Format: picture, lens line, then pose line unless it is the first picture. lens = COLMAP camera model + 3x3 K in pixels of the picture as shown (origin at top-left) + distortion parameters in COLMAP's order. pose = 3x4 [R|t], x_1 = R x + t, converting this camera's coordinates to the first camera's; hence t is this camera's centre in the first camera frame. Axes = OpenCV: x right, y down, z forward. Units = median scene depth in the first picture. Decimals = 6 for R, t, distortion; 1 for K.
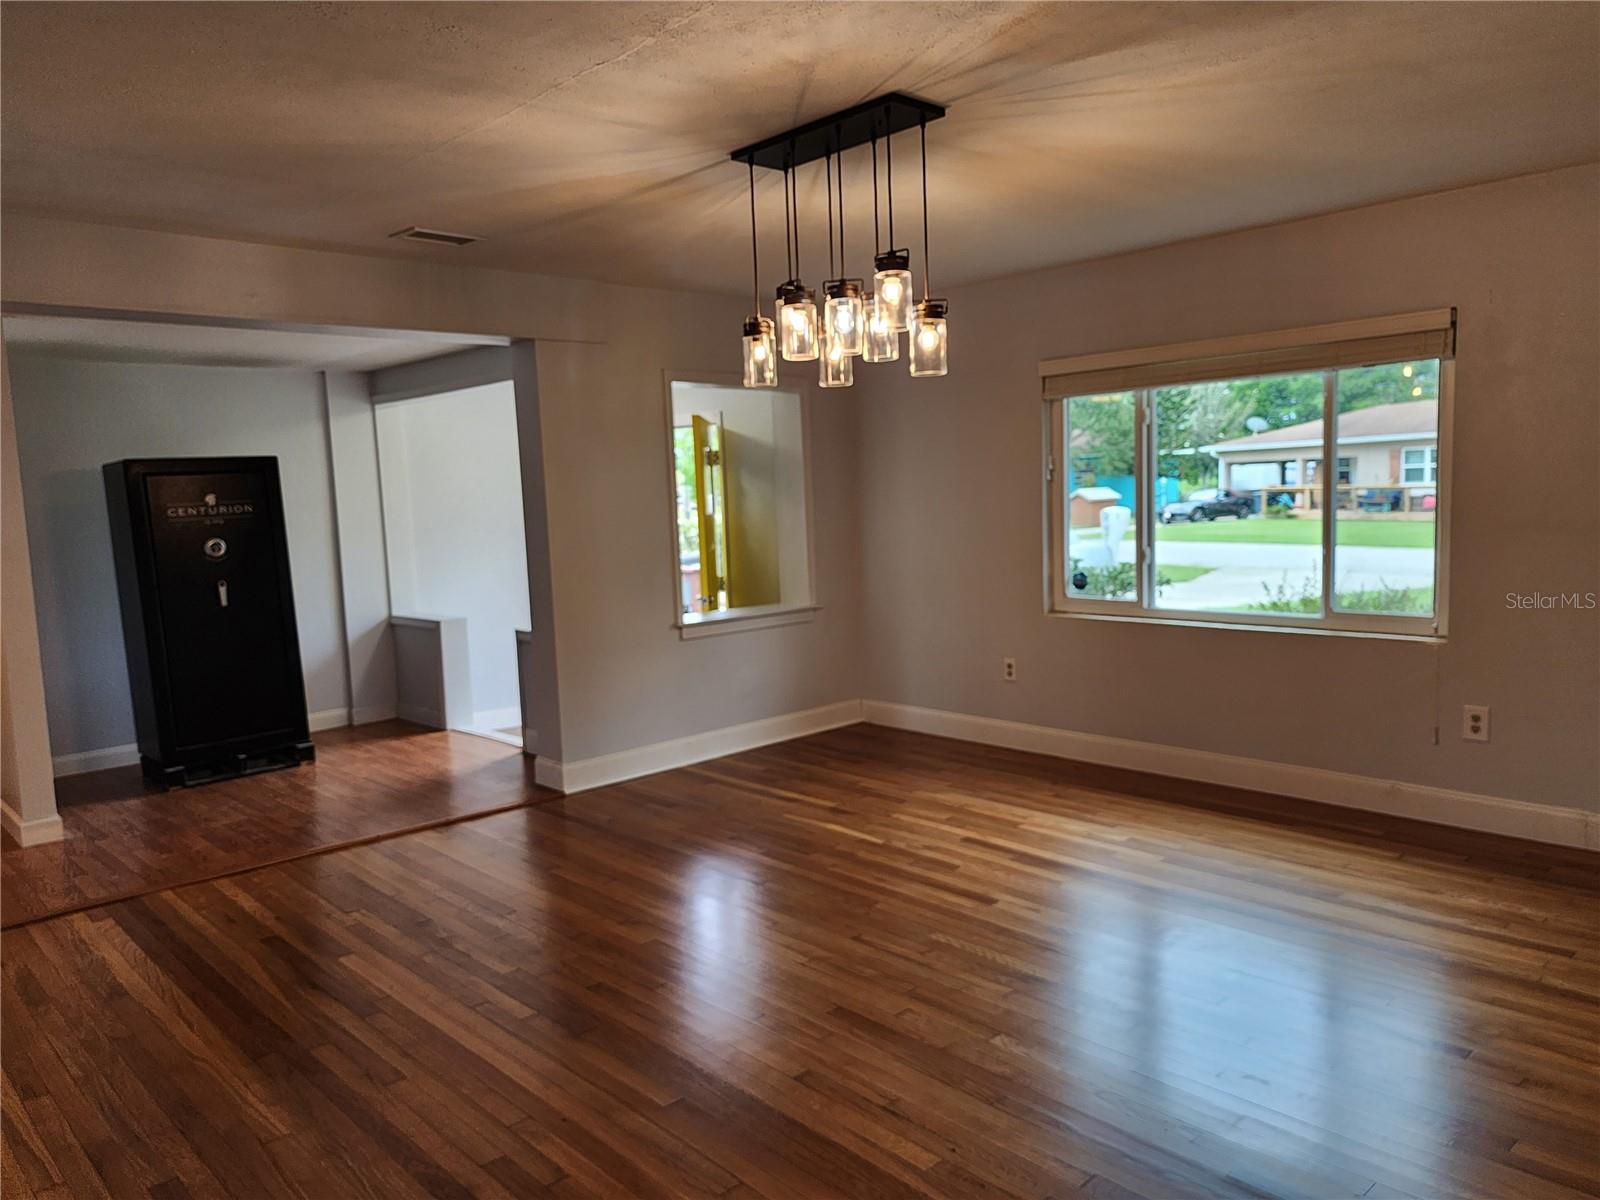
lens RADIAL K [[1149.6, 0, 803.5], [0, 1149.6, 603.0], [0, 0, 1]] dist [0.112071, -0.132884]
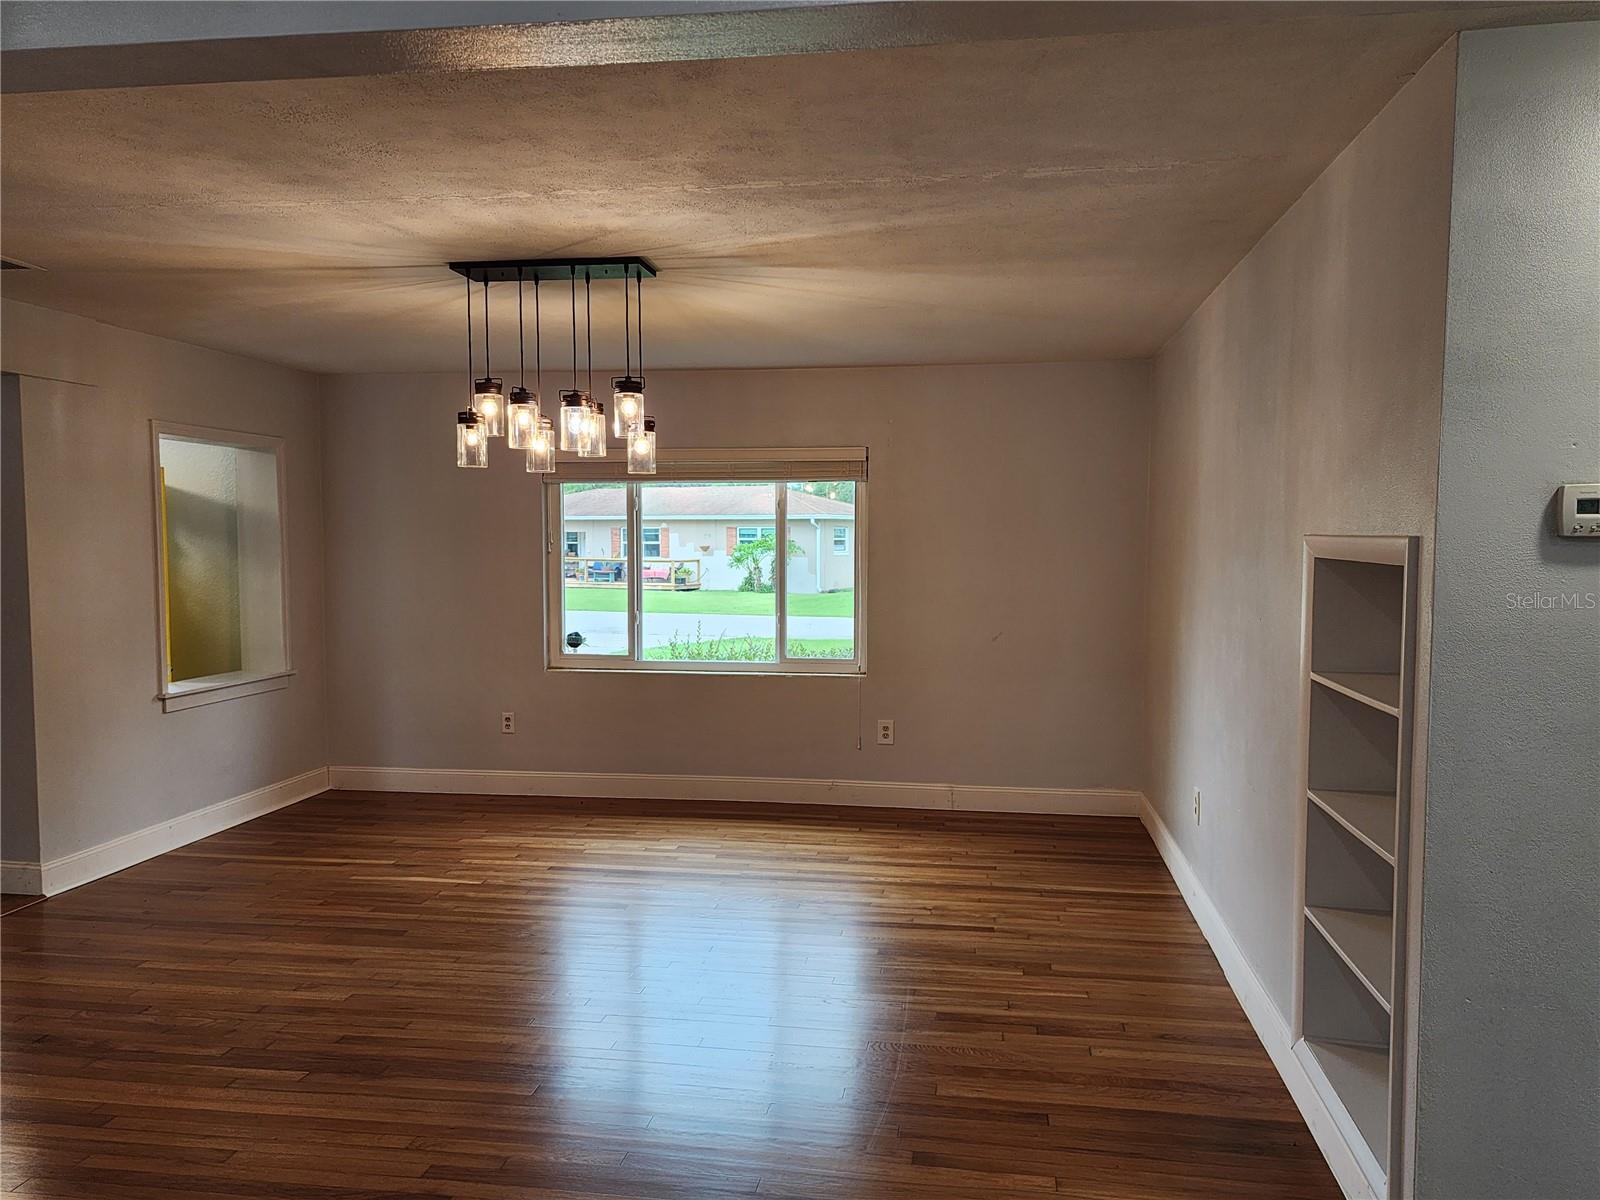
lens RADIAL K [[1149.6, 0, 803.5], [0, 1149.6, 603.0], [0, 0, 1]] dist [0.112071, -0.132884]
pose [[0.786092, 0.003024, 0.618102, -0.349751], [0.031310, 0.998509, -0.044704, 0.002838], [-0.617316, 0.054494, 0.784826, -0.057901]]
